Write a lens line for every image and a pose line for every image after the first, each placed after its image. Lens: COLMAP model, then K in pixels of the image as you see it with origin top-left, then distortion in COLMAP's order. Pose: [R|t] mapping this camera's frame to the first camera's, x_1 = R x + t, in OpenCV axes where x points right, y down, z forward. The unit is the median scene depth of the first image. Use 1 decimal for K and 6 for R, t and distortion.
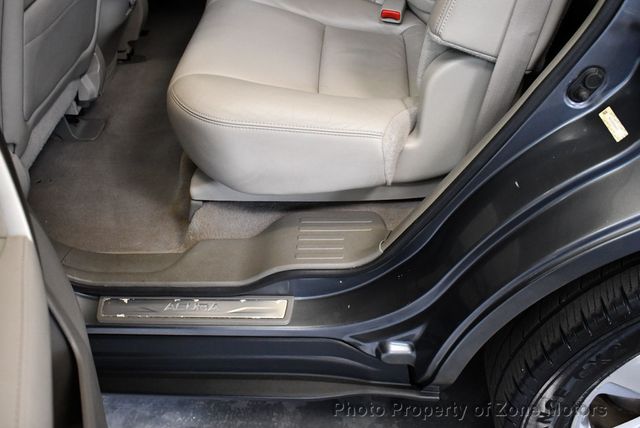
lens RADIAL K [[652.1, 0, 320.9], [0, 652.1, 216.8], [0, 0, 1]] dist [-0.101224, 0.000000]
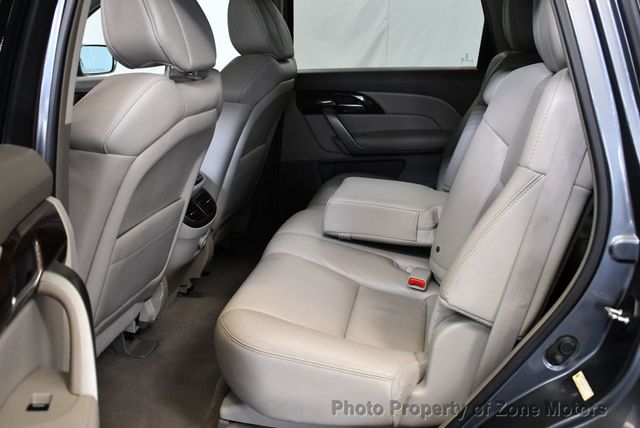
lens RADIAL K [[668.5, 0, 321.4], [0, 668.5, 212.5], [0, 0, 1]] dist [-0.025820, 0.000000]
pose [[0.989489, 0.109230, -0.094764, 0.043559], [-0.137767, 0.911231, -0.388173, 0.071637], [0.043952, 0.397148, 0.916701, -0.184117]]
